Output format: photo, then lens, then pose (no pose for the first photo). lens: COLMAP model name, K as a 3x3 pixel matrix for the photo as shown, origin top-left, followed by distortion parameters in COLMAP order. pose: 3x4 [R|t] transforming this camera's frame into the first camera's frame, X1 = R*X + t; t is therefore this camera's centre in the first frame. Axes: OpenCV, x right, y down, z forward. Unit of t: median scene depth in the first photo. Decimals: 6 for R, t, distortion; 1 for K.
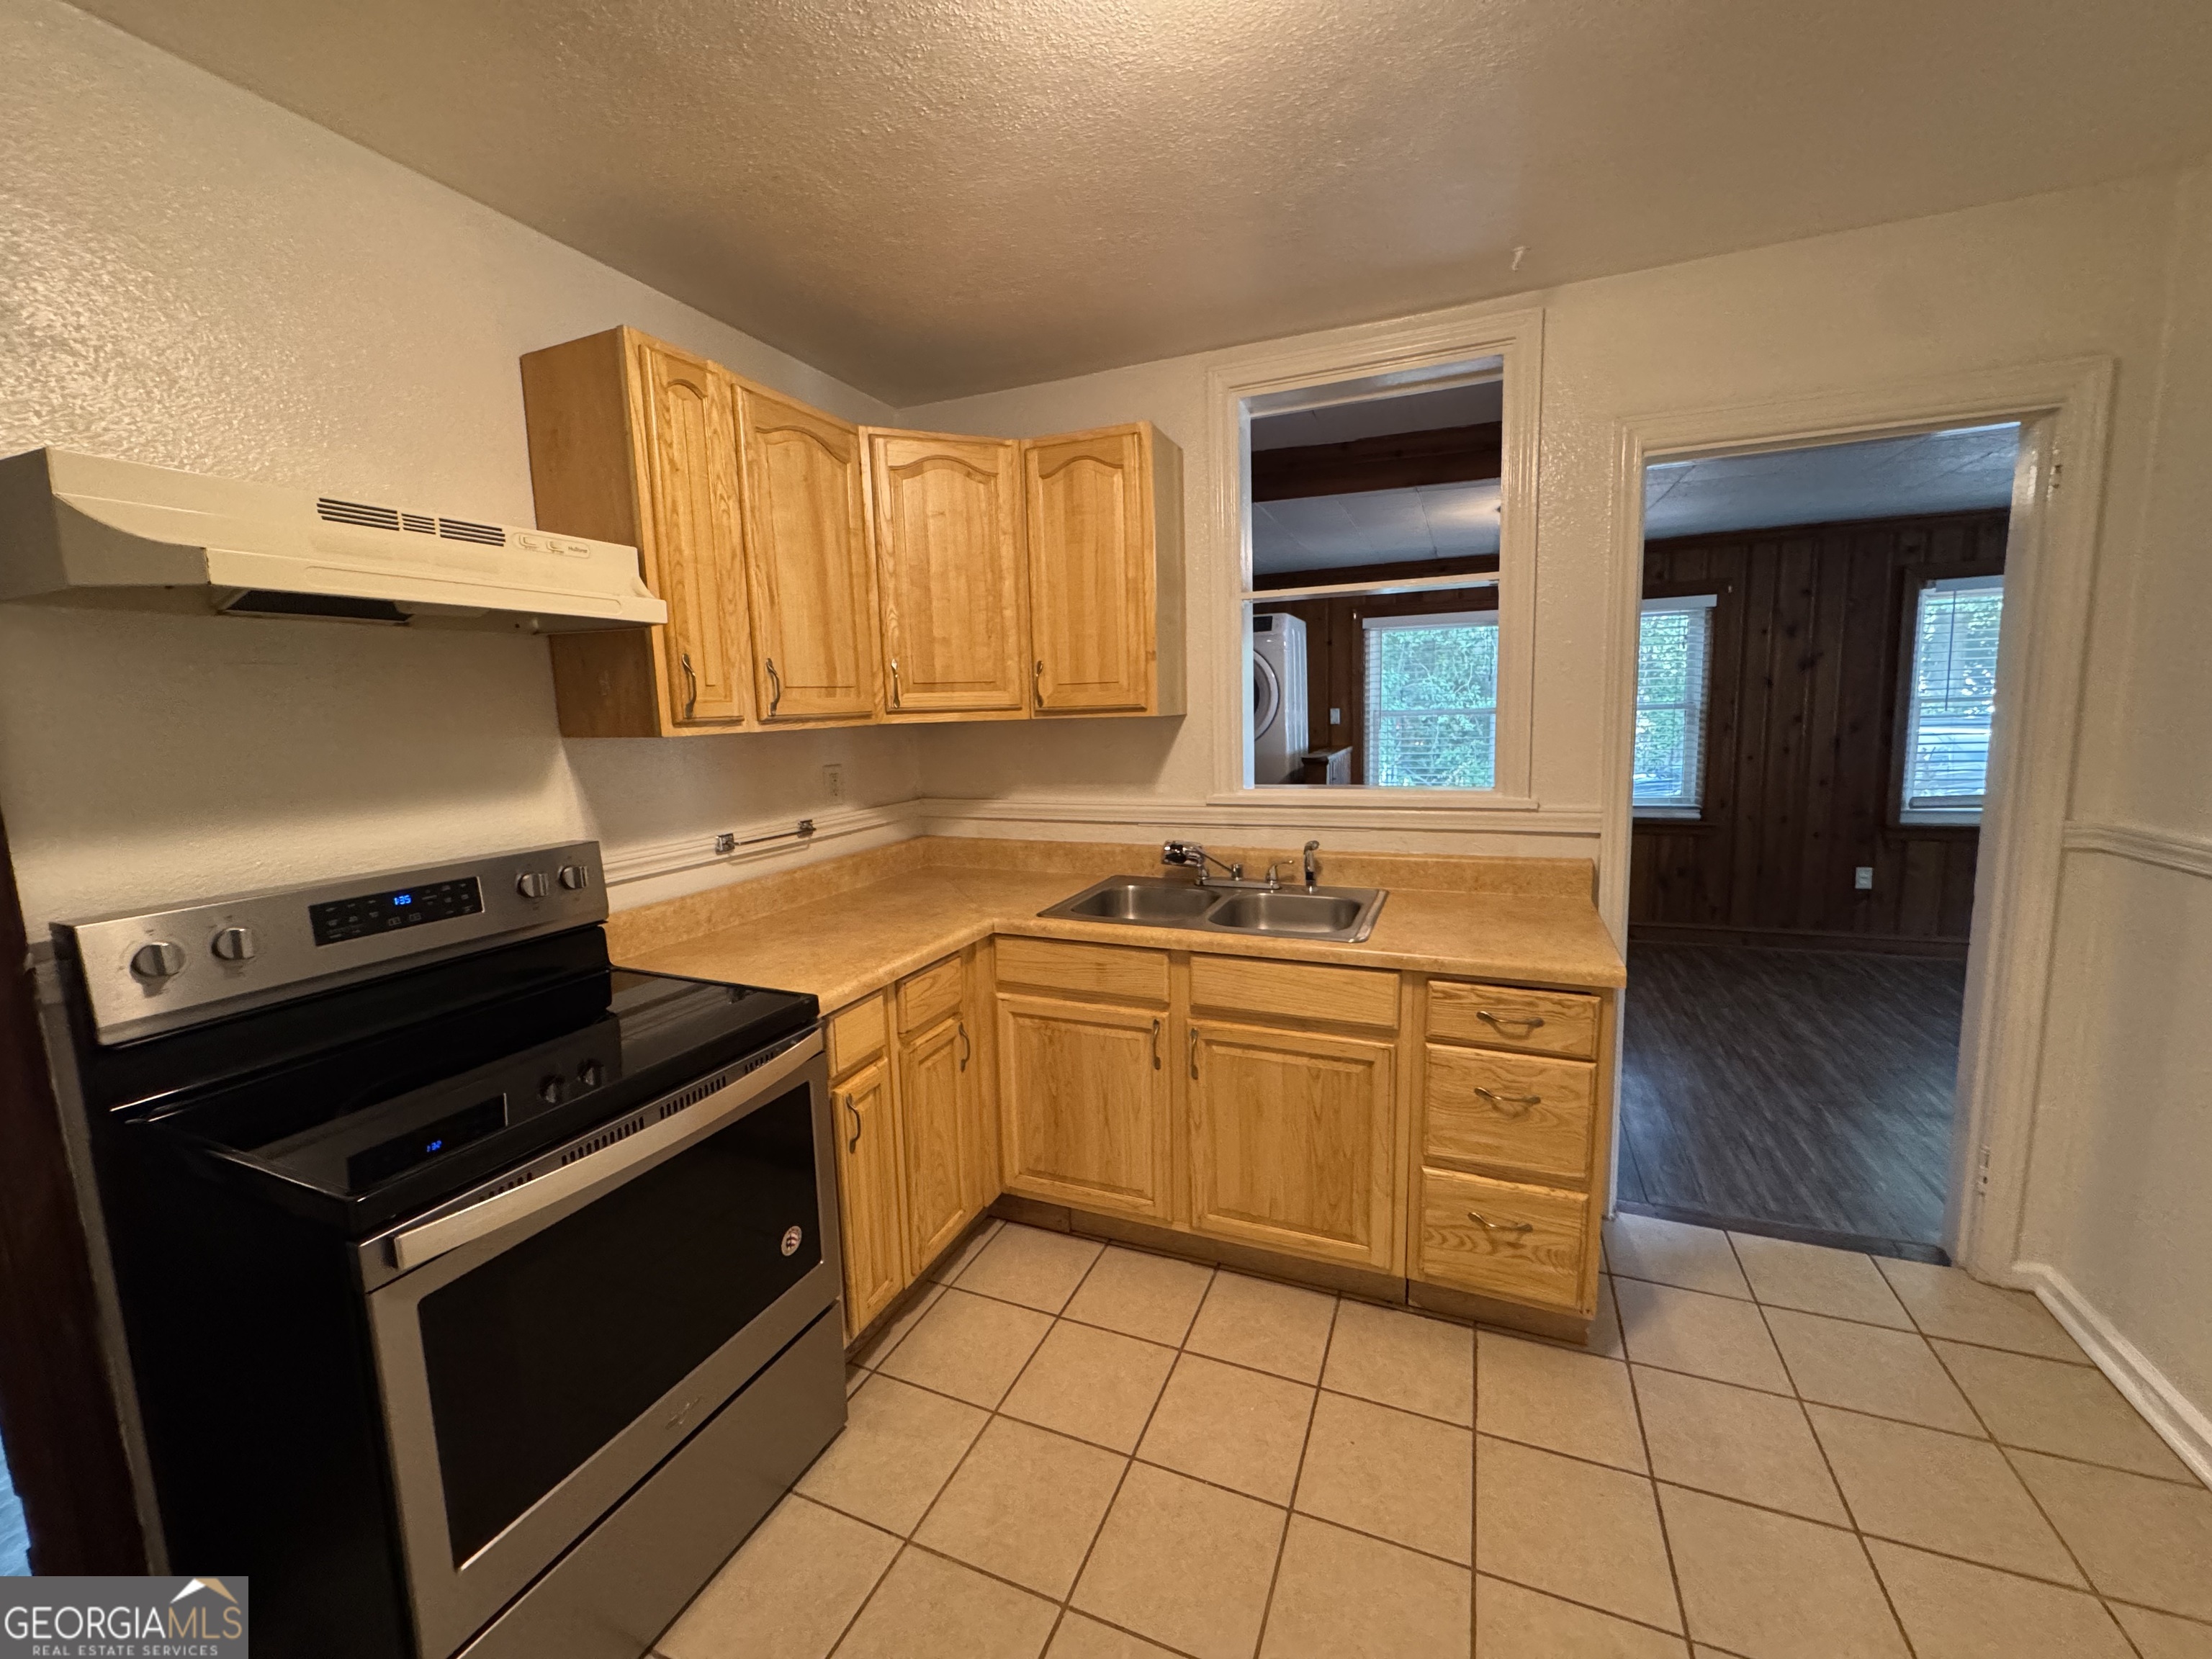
lens RADIAL K [[885.4, 0, 1102.2], [0, 885.4, 825.4], [0, 0, 1]] dist [-0.000760, 0.000972]
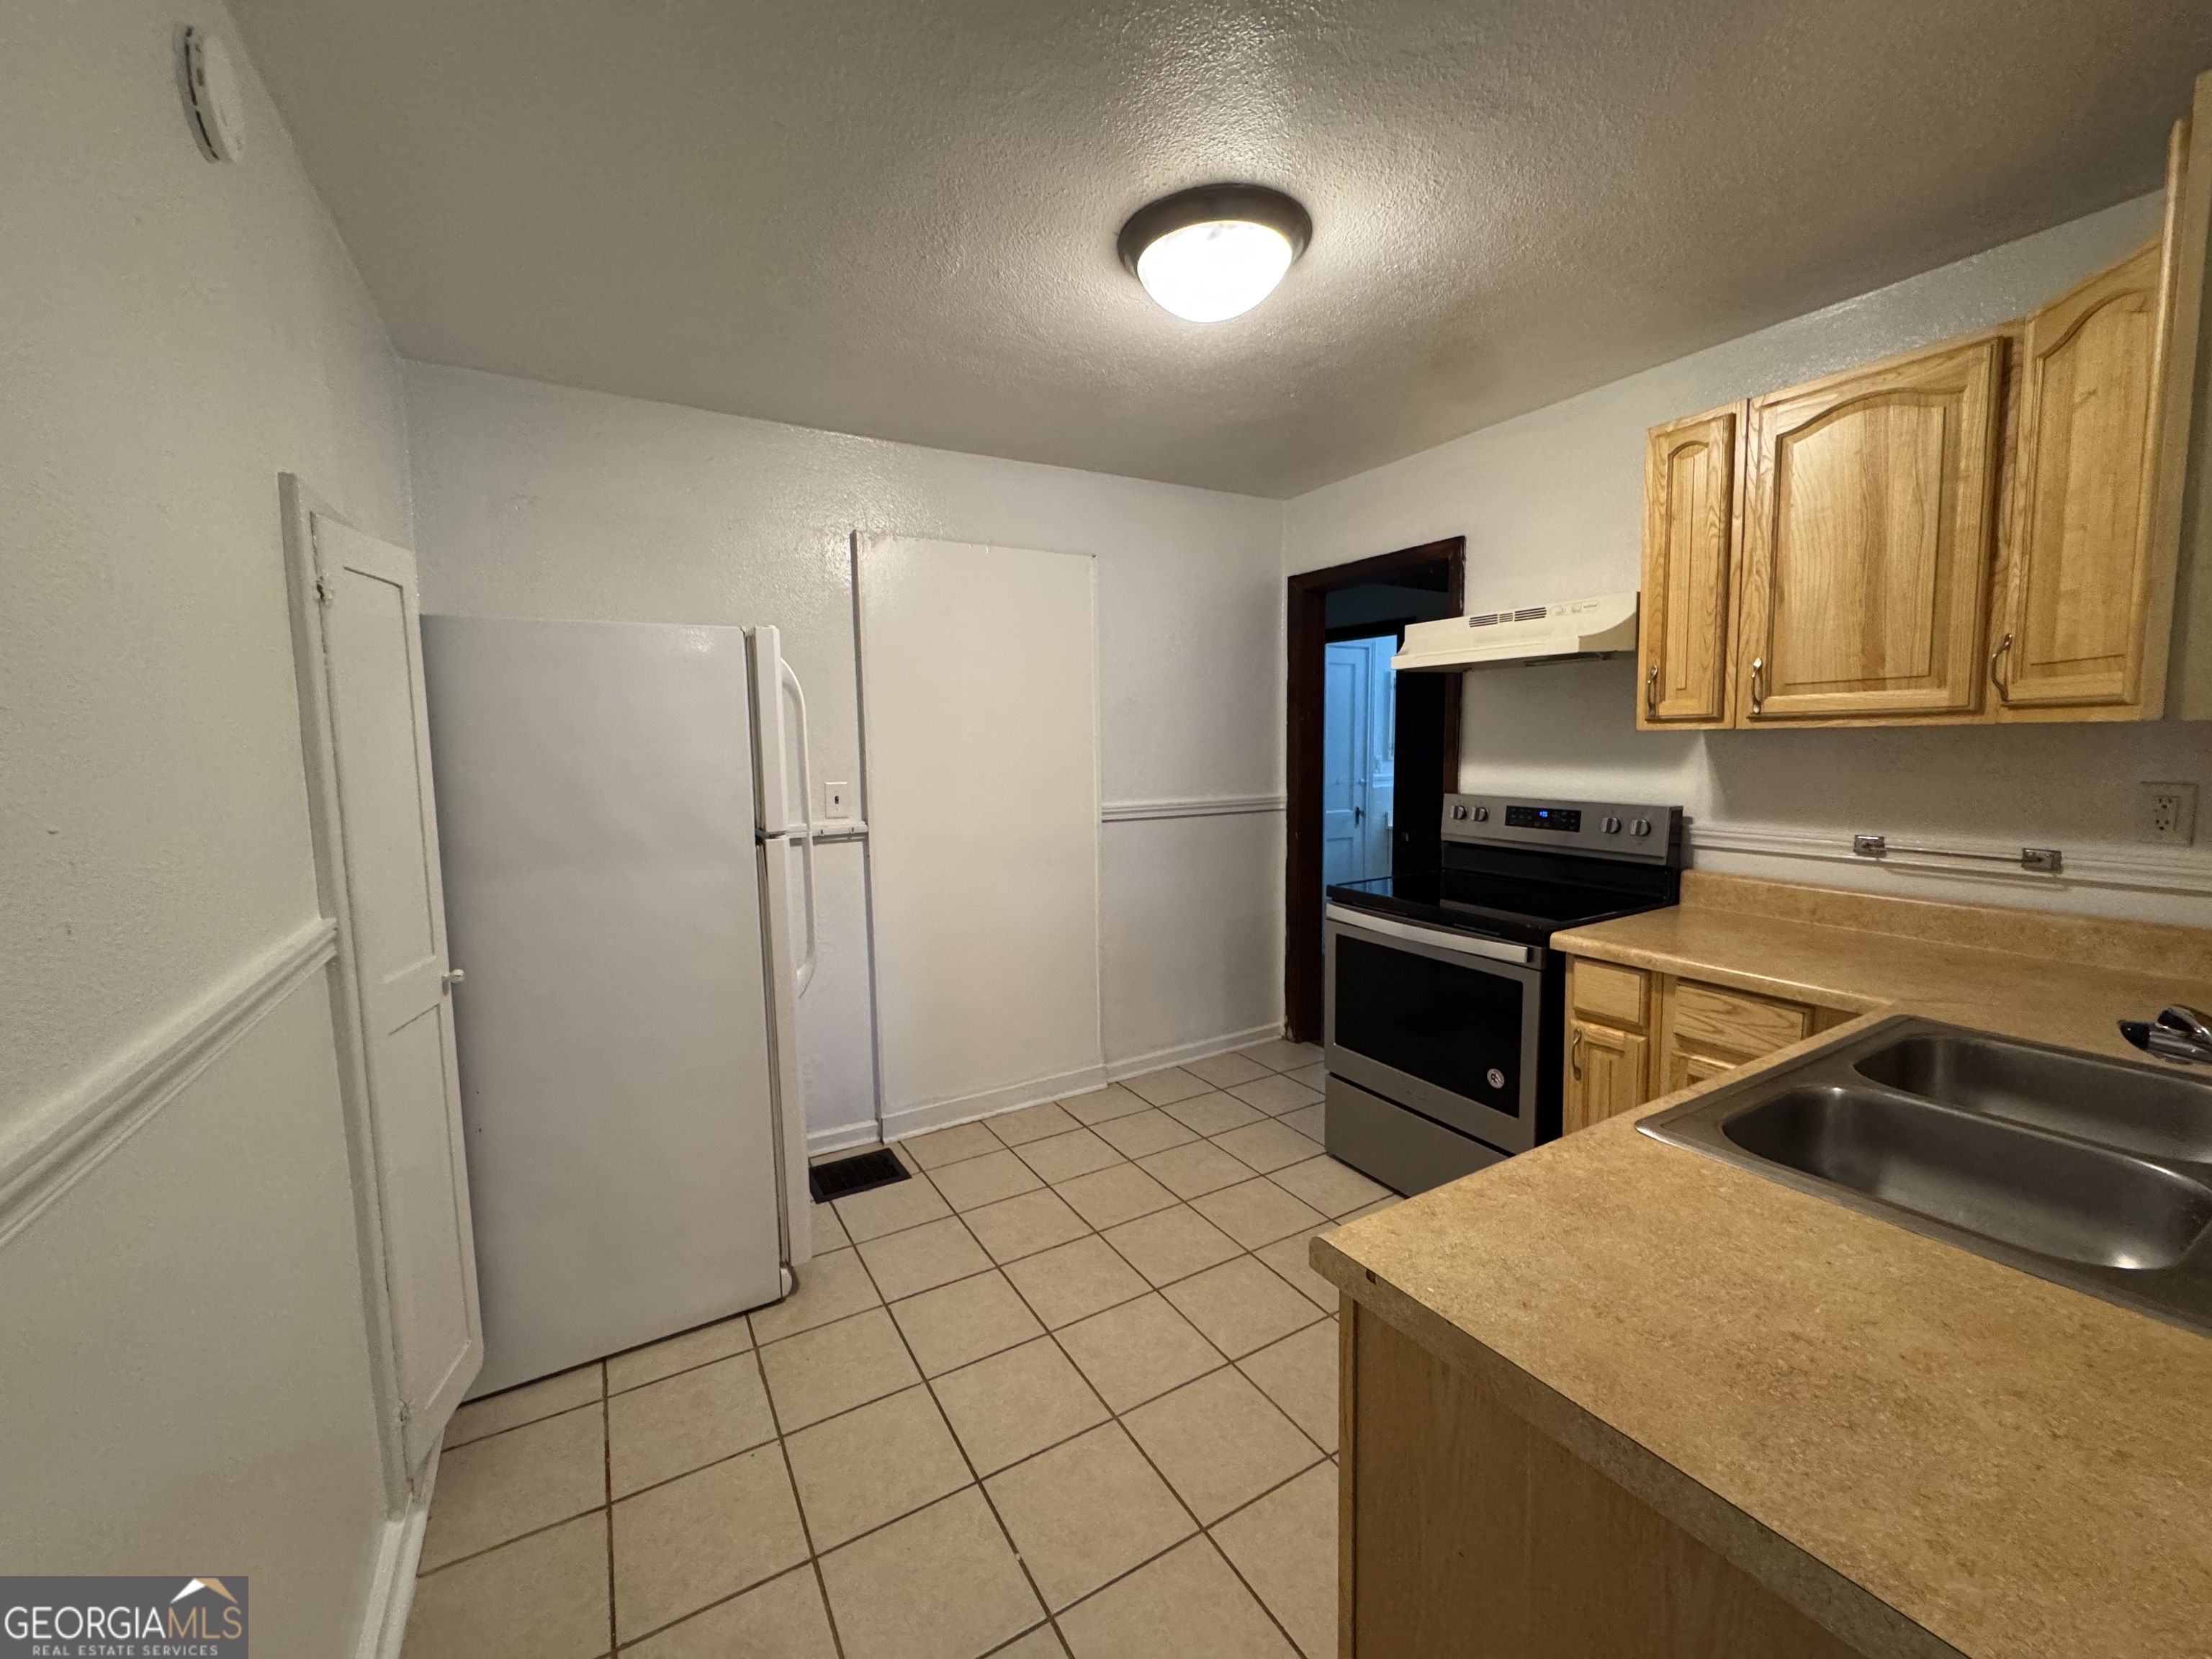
lens RADIAL K [[885.4, 0, 1102.2], [0, 885.4, 825.4], [0, 0, 1]] dist [-0.000760, 0.000972]
pose [[-0.604118, 0.114199, -0.788670, 0.869473], [-0.078228, 0.976400, 0.201304, -0.136295], [0.793046, 0.183307, -0.580928, 0.959789]]
